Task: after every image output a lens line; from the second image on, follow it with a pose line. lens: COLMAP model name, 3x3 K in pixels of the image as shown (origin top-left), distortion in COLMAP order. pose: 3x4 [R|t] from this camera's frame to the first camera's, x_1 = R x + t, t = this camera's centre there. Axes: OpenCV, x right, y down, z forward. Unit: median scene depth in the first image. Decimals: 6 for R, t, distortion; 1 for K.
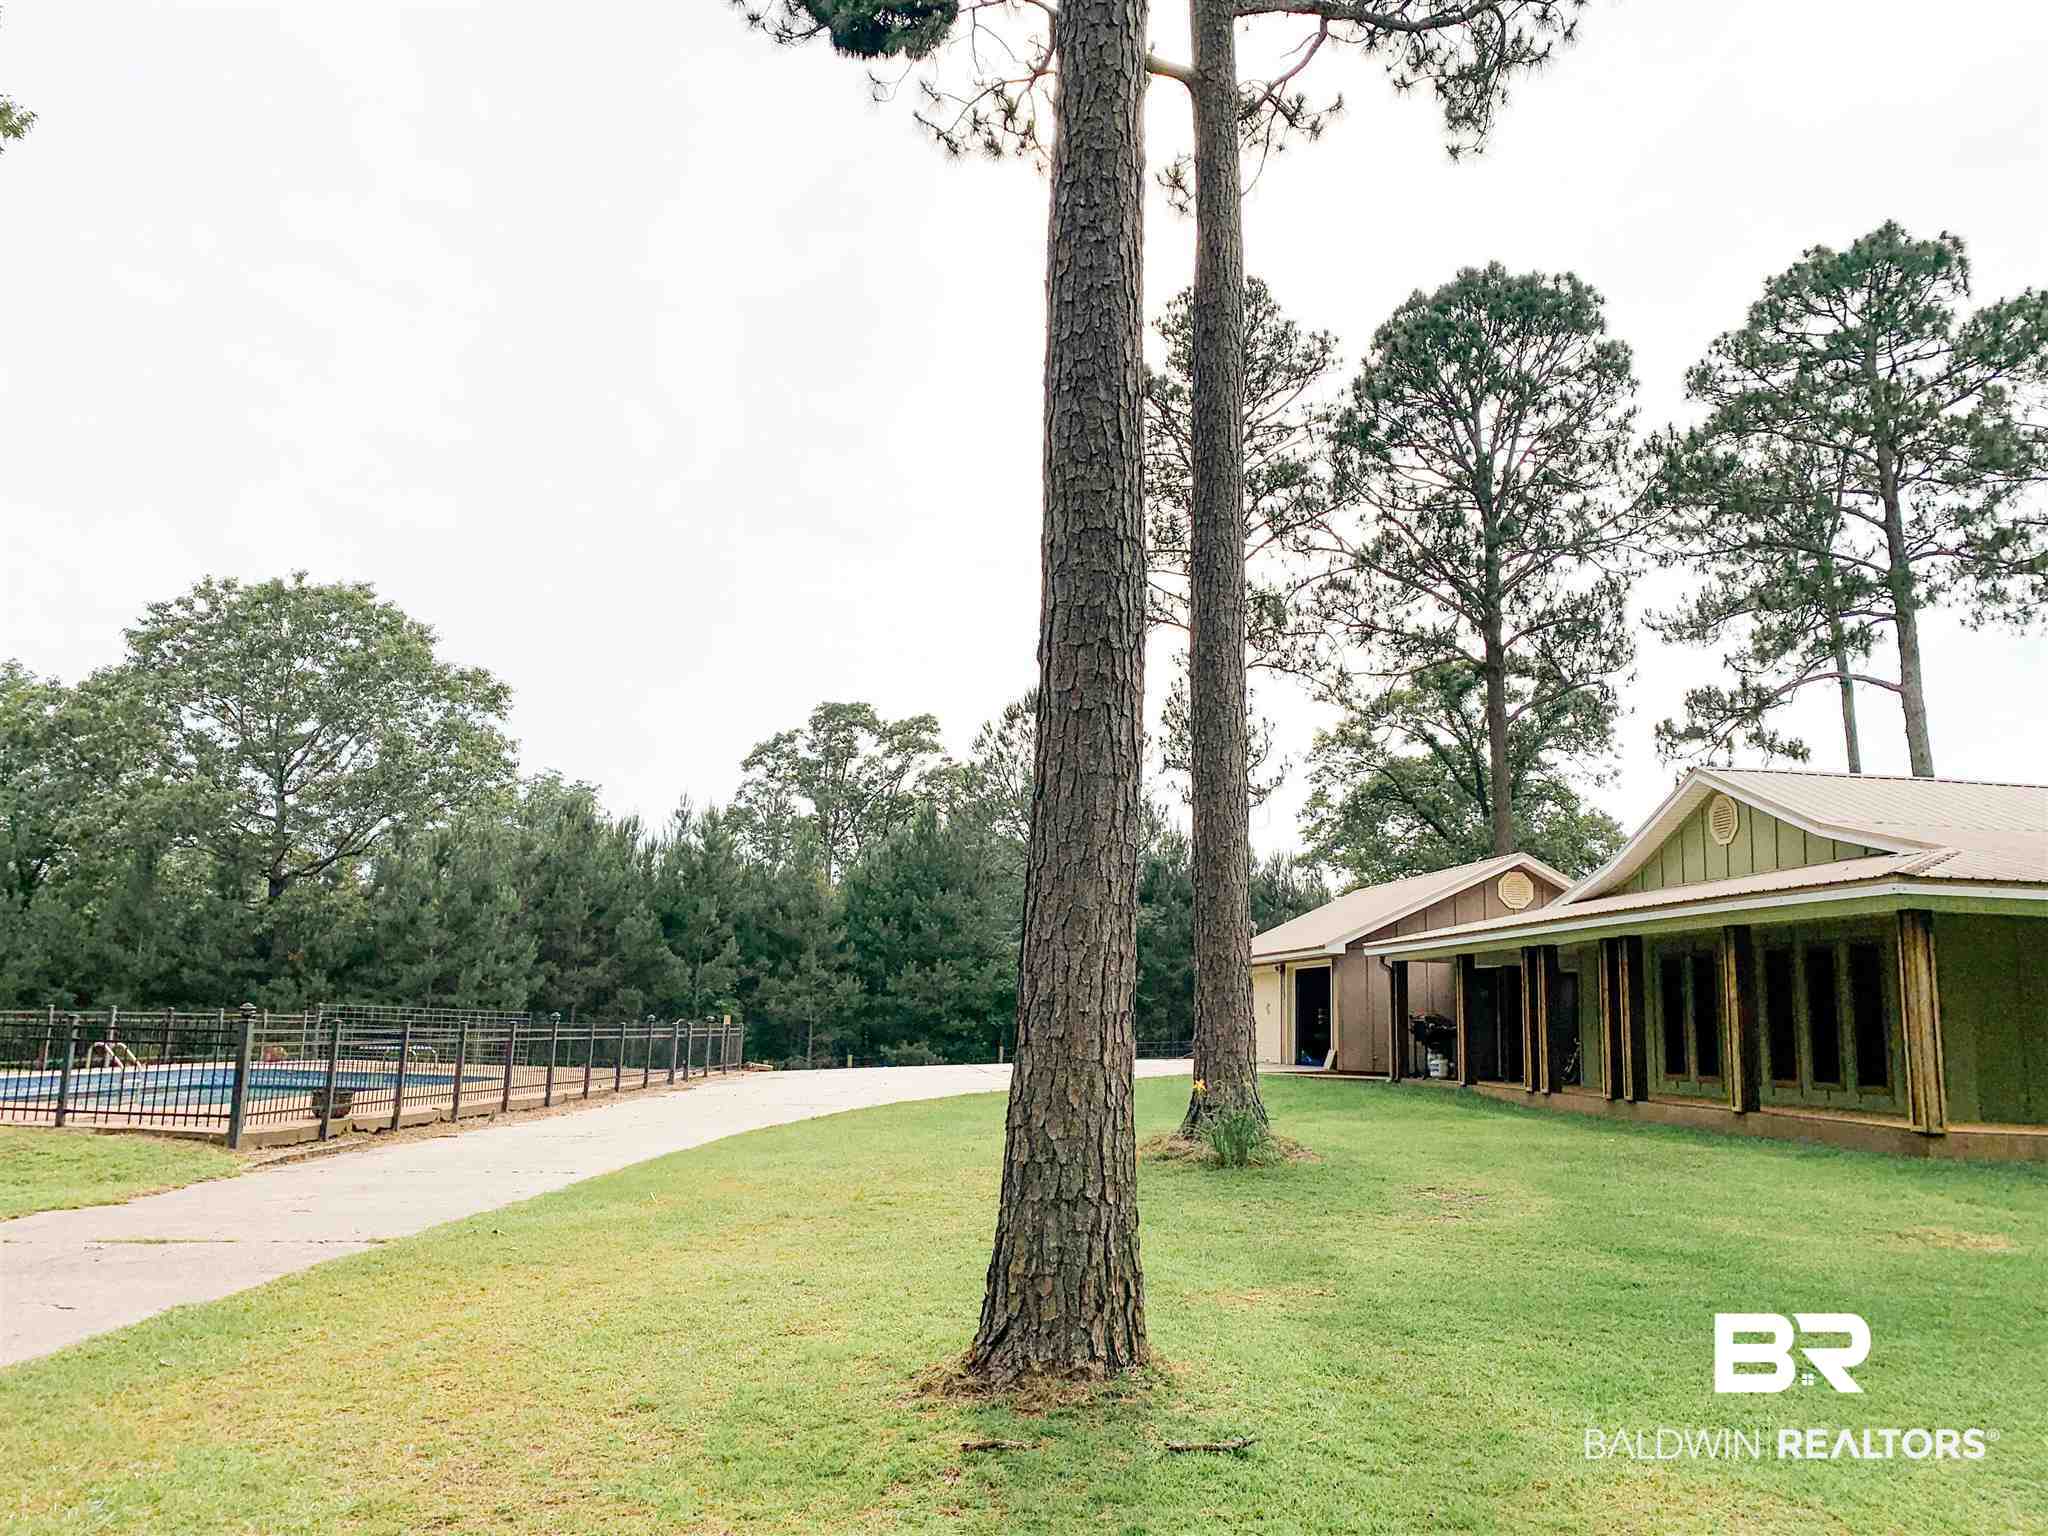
lens RADIAL K [[1540.8, 0, 1024.0], [0, 1540.8, 768.0], [0, 0, 1]] dist [-0.000315, 0.012813]
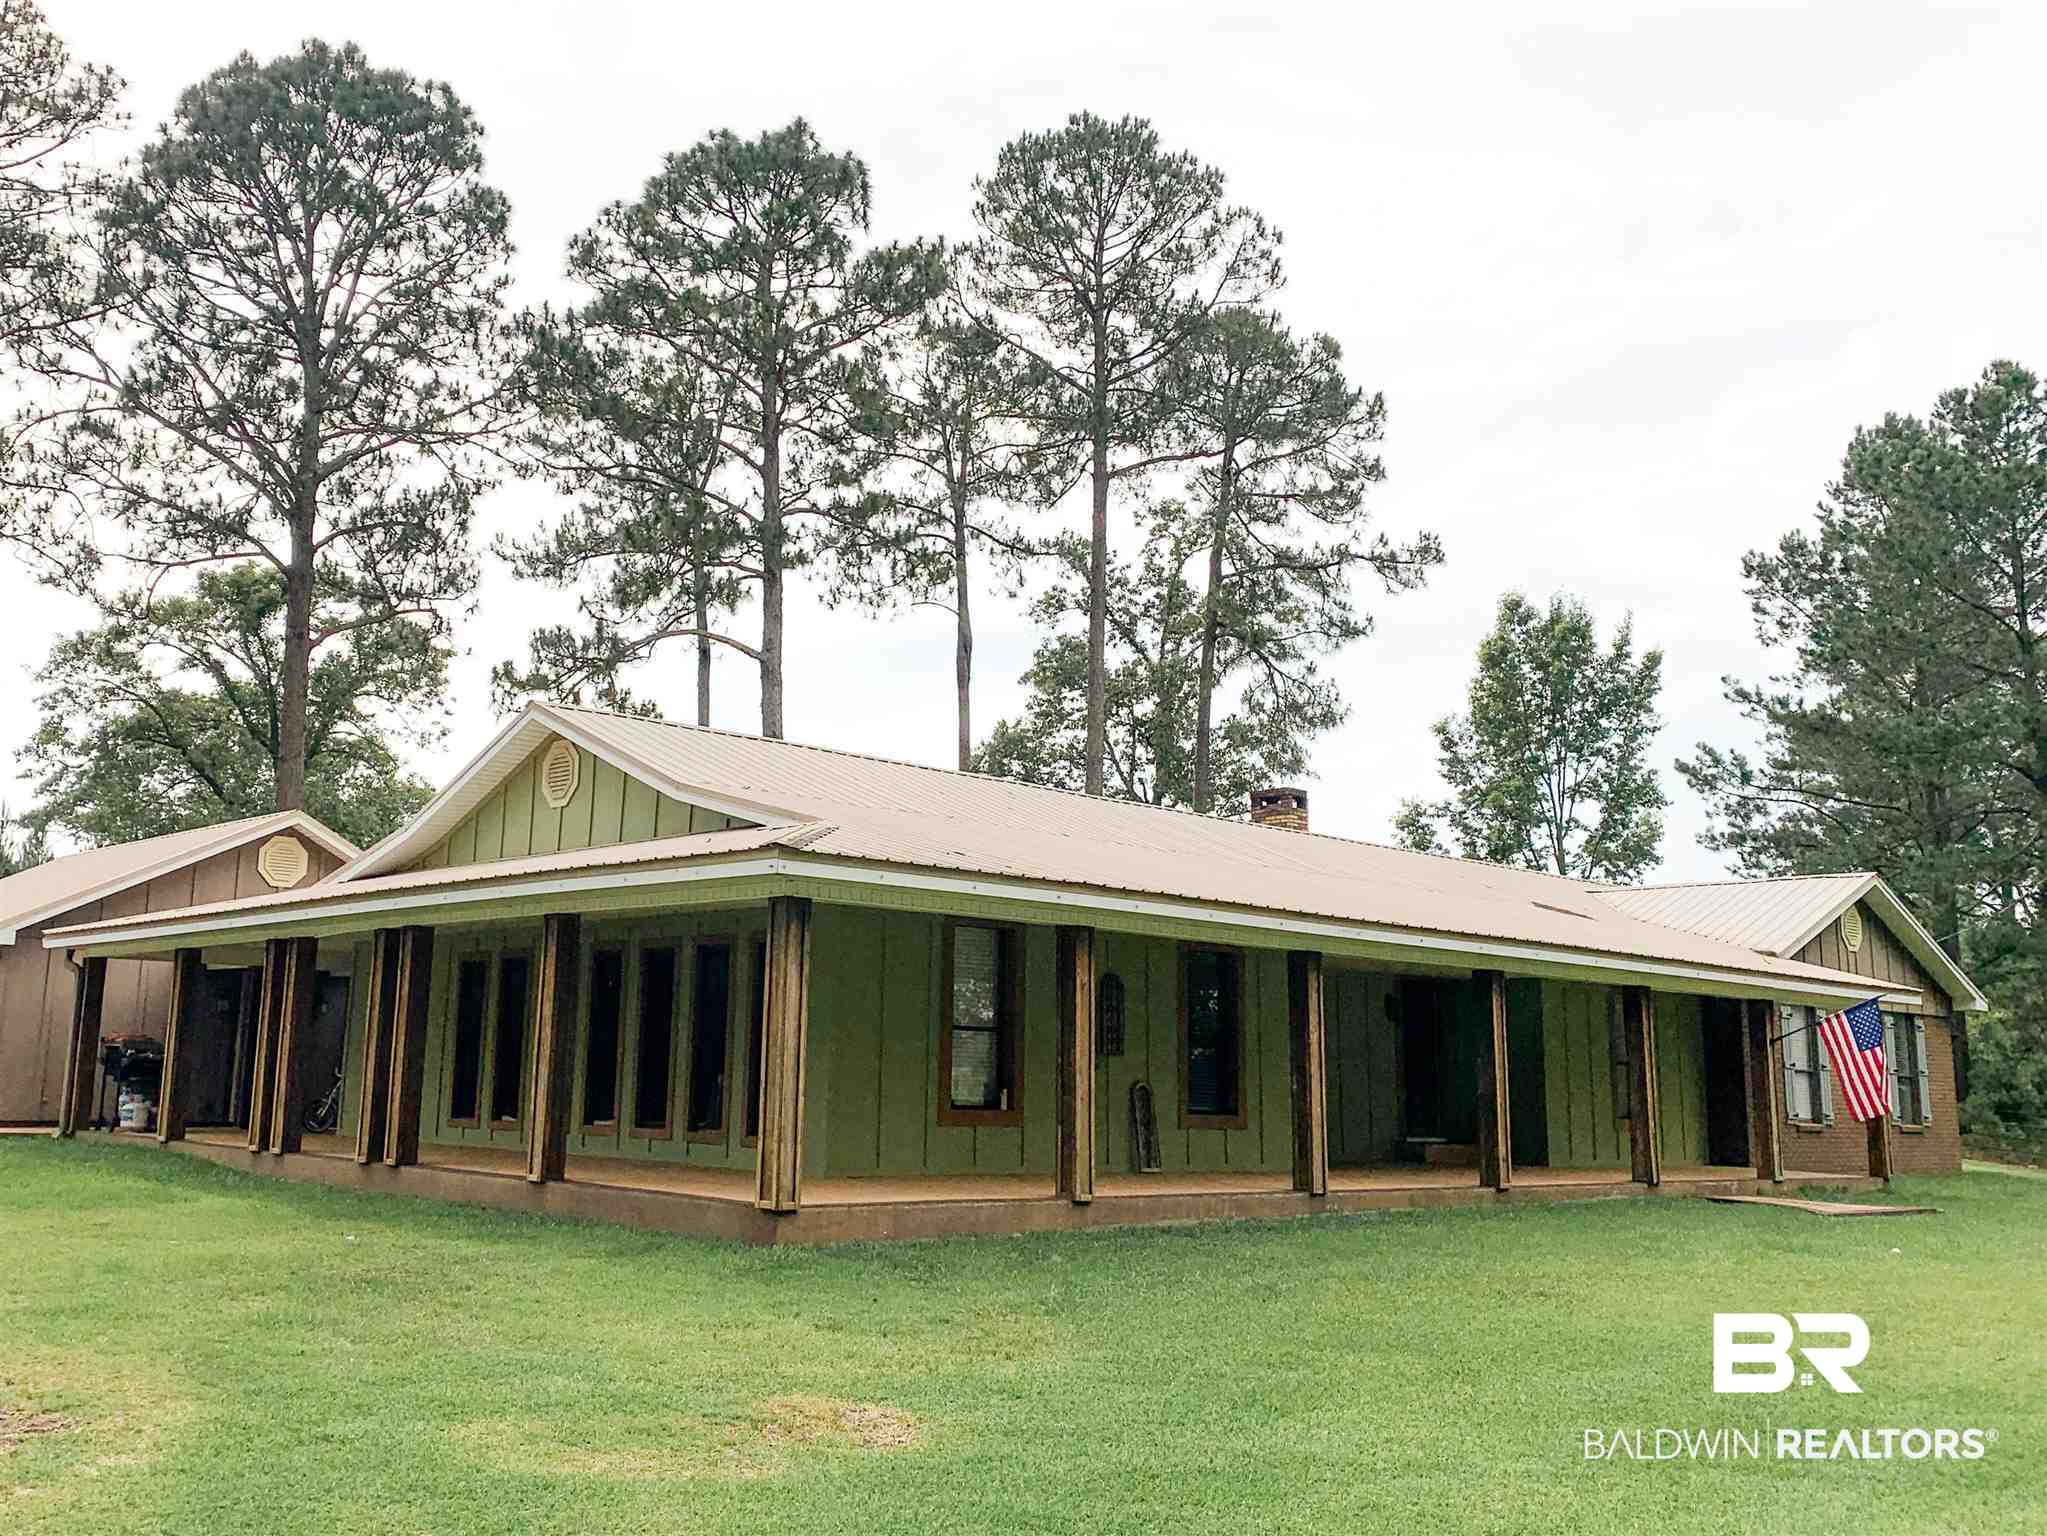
lens RADIAL K [[1896.5, 0, 864.3], [0, 1896.5, 717.0], [0, 0, 1]] dist [0.099679, -0.201617]
pose [[0.831598, 0.094201, 0.547330, 0.032215], [-0.093165, 0.995207, -0.029732, 0.008871], [-0.547508, -0.026267, 0.836388, 0.069101]]
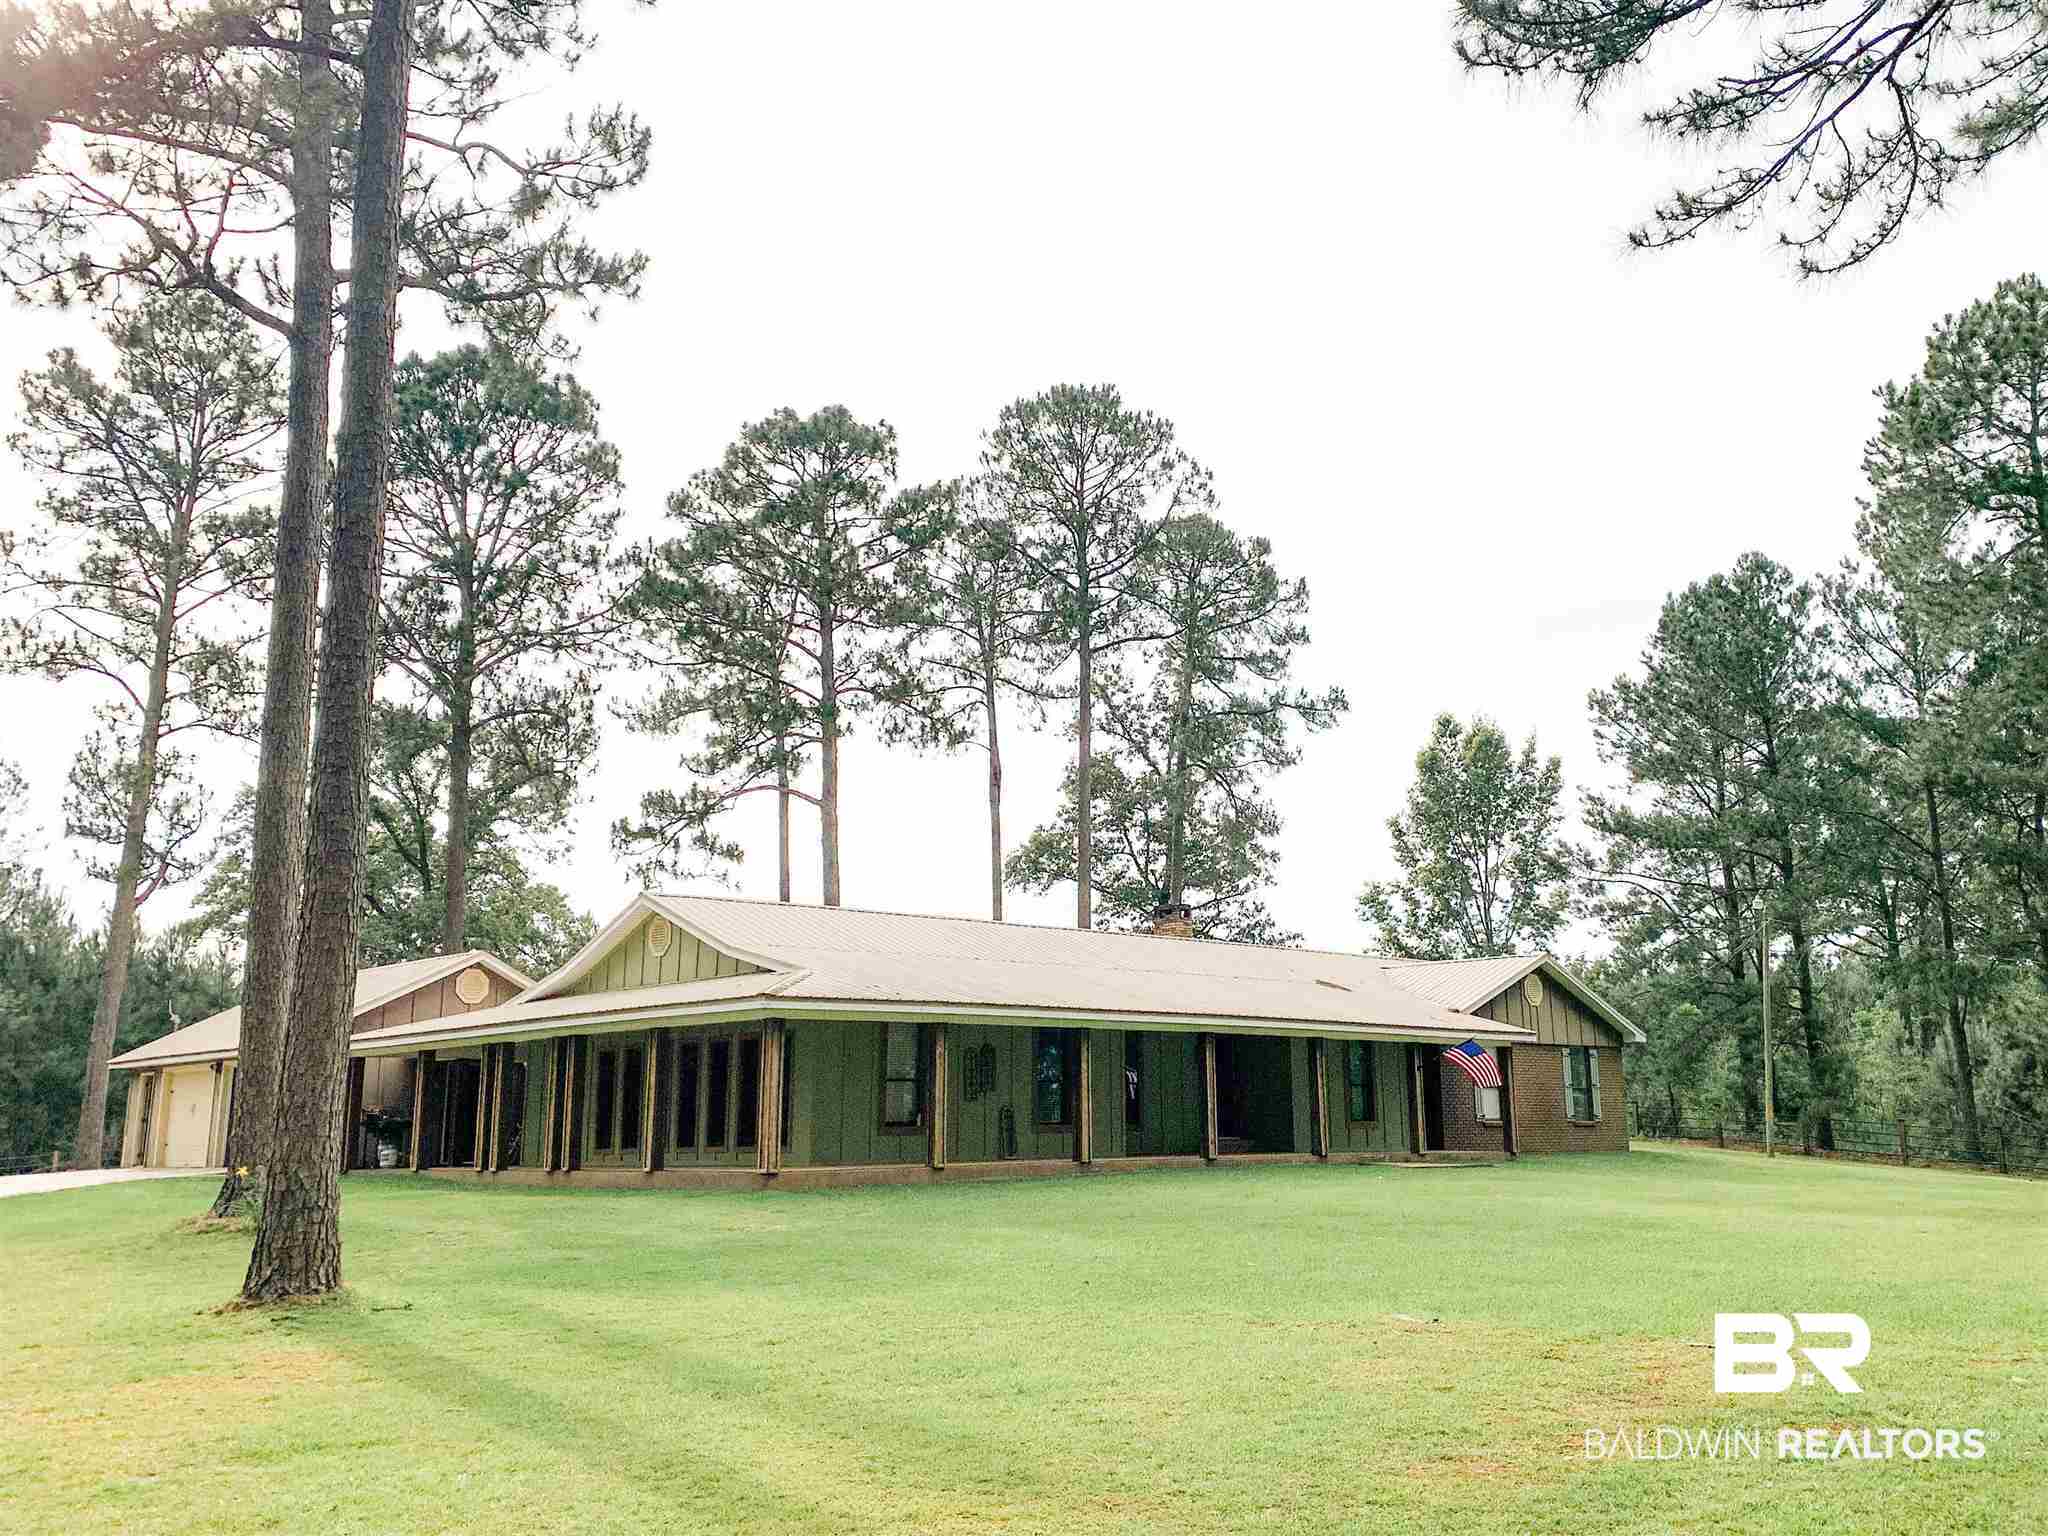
lens RADIAL K [[1709.1, 0, 1102.4], [0, 1709.1, 732.5], [0, 0, 1]] dist [0.079656, -0.149484]
pose [[0.782535, 0.098543, 0.614759, -0.057879], [-0.065648, 0.994950, -0.075922, -0.021185], [-0.619136, 0.019054, 0.785052, -0.134220]]
